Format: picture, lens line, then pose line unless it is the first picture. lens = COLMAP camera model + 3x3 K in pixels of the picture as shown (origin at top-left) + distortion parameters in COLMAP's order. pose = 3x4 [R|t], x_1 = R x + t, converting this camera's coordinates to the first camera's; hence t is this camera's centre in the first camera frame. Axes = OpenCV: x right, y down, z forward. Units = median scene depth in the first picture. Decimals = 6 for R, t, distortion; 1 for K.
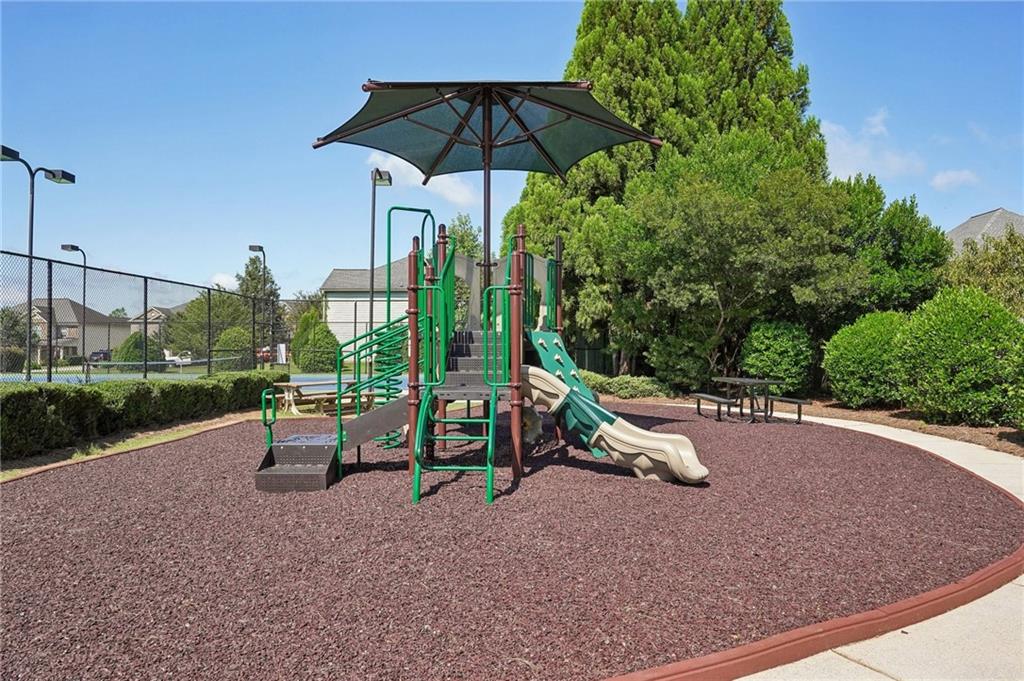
lens RADIAL K [[673.9, 0, 512.0], [0, 673.9, 340.5], [0, 0, 1]] dist [0.001248, 0.000197]
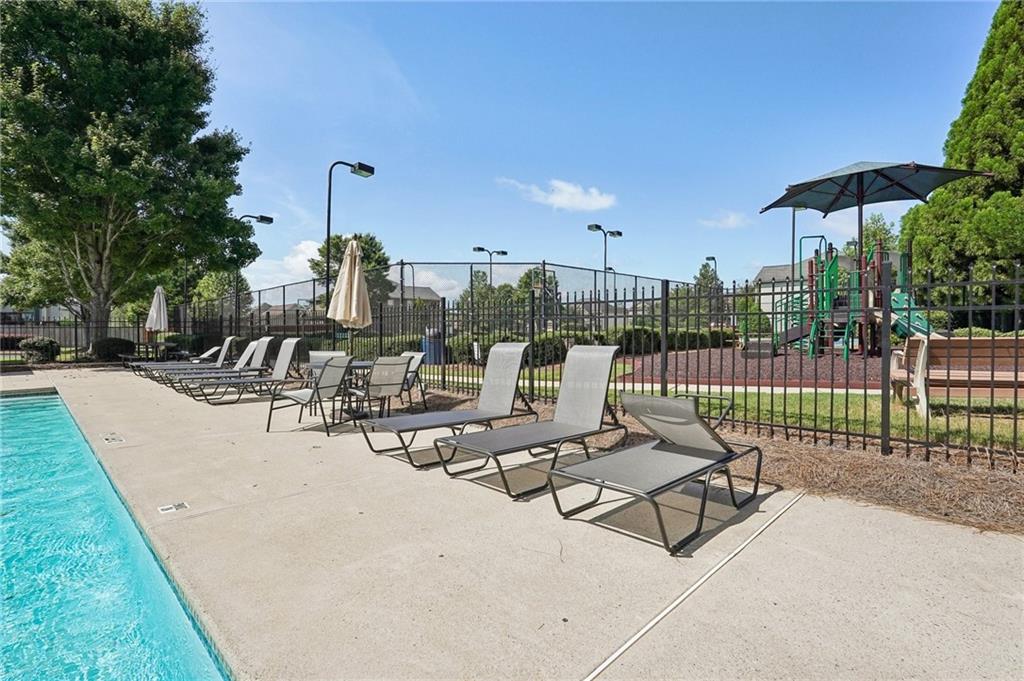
lens RADIAL K [[473.7, 0, 509.0], [0, 473.7, 327.3], [0, 0, 1]] dist [0.001313, 0.001055]
pose [[0.731796, -0.006109, -0.681497, 0.069072], [0.014058, 0.999882, 0.006132, 0.025883], [0.681379, -0.014068, 0.731796, -0.306181]]
